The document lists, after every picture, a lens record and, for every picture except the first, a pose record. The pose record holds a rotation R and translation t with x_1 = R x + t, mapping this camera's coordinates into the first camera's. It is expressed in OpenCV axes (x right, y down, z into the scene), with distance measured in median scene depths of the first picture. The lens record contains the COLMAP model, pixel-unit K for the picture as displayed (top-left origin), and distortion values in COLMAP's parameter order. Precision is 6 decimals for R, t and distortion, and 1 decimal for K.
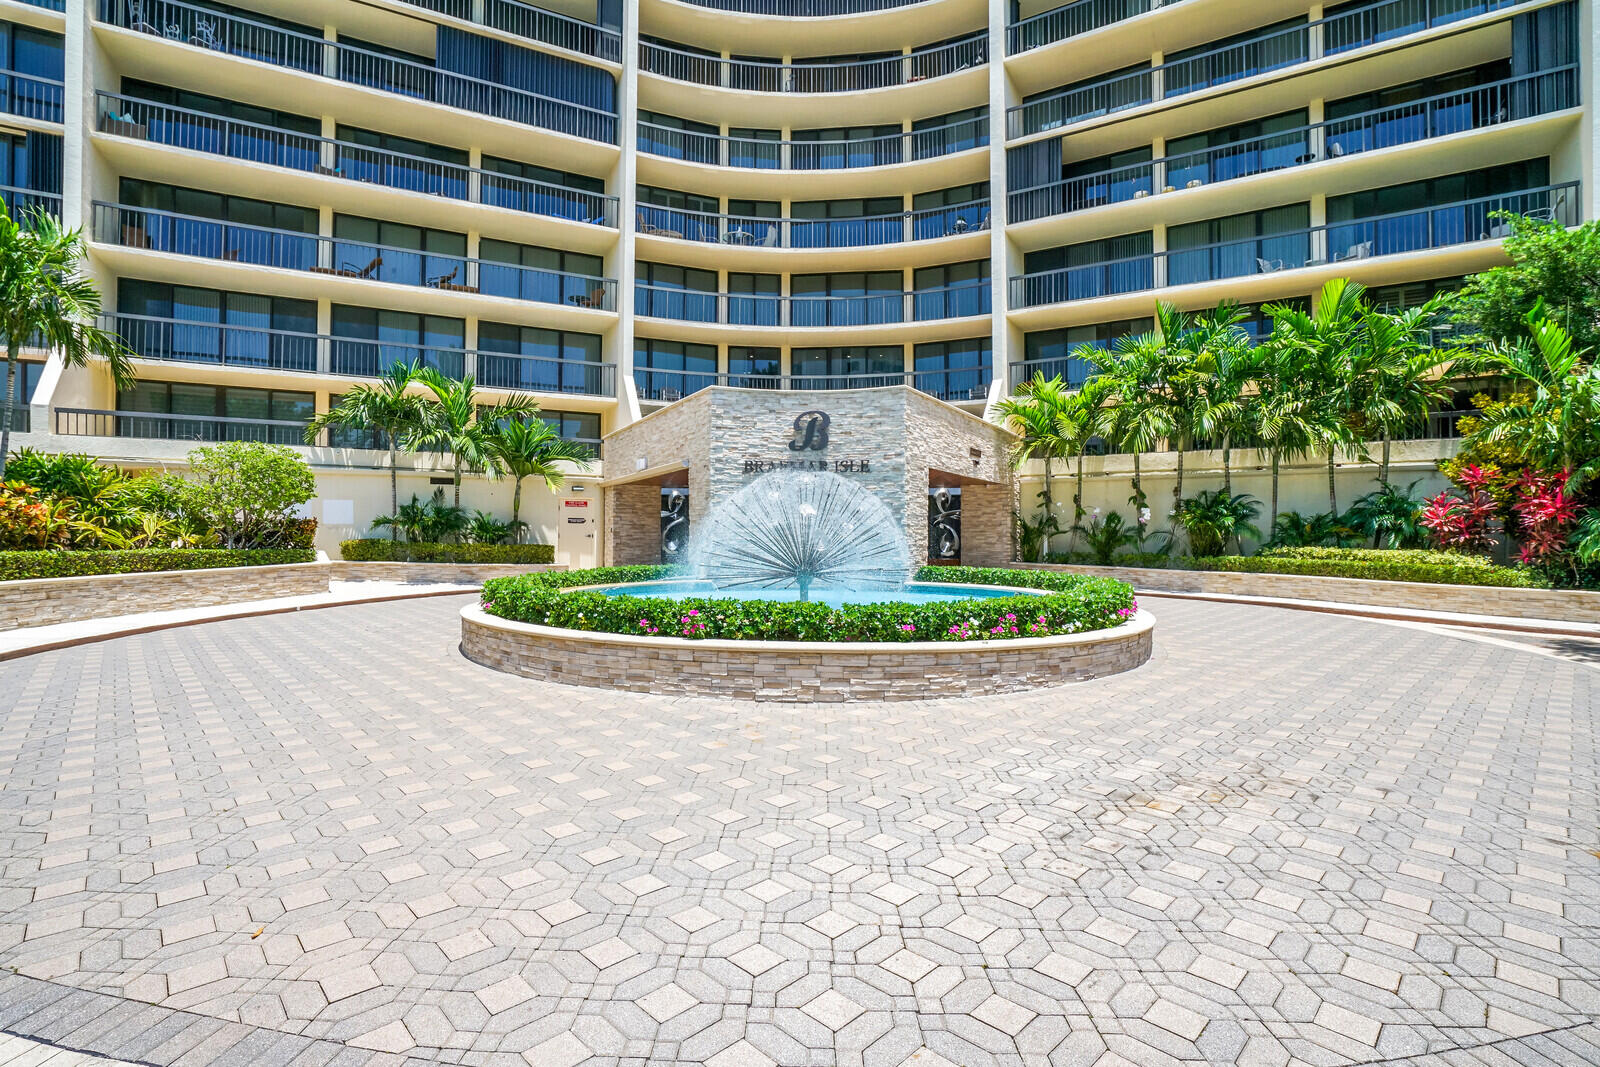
lens RADIAL K [[737.7, 0, 800.0], [0, 737.7, 533.5], [0, 0, 1]] dist [-0.036531, 0.000867]
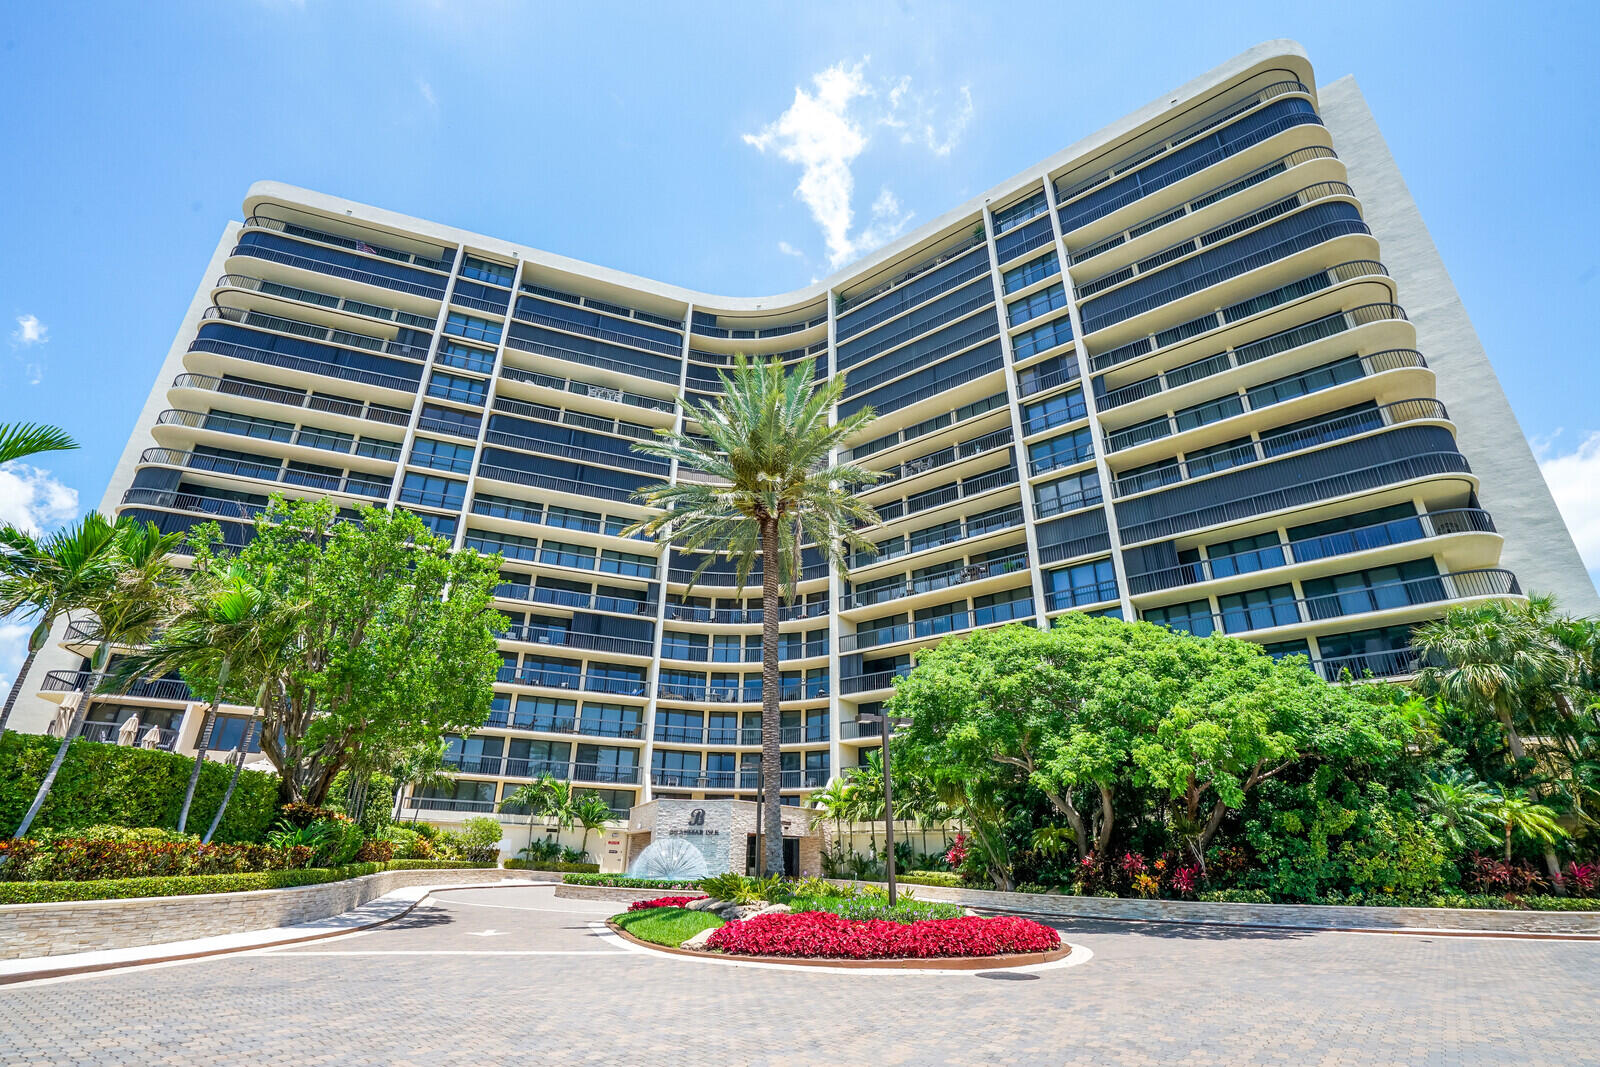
lens RADIAL K [[751.0, 0, 800.0], [0, 751.0, 533.5], [0, 0, 1]] dist [-0.063368, 0.000238]
pose [[0.991199, -0.042282, -0.125447, 0.541896], [-0.011471, 0.916626, -0.399581, -0.014726], [0.131883, 0.397503, 0.908074, -1.220359]]
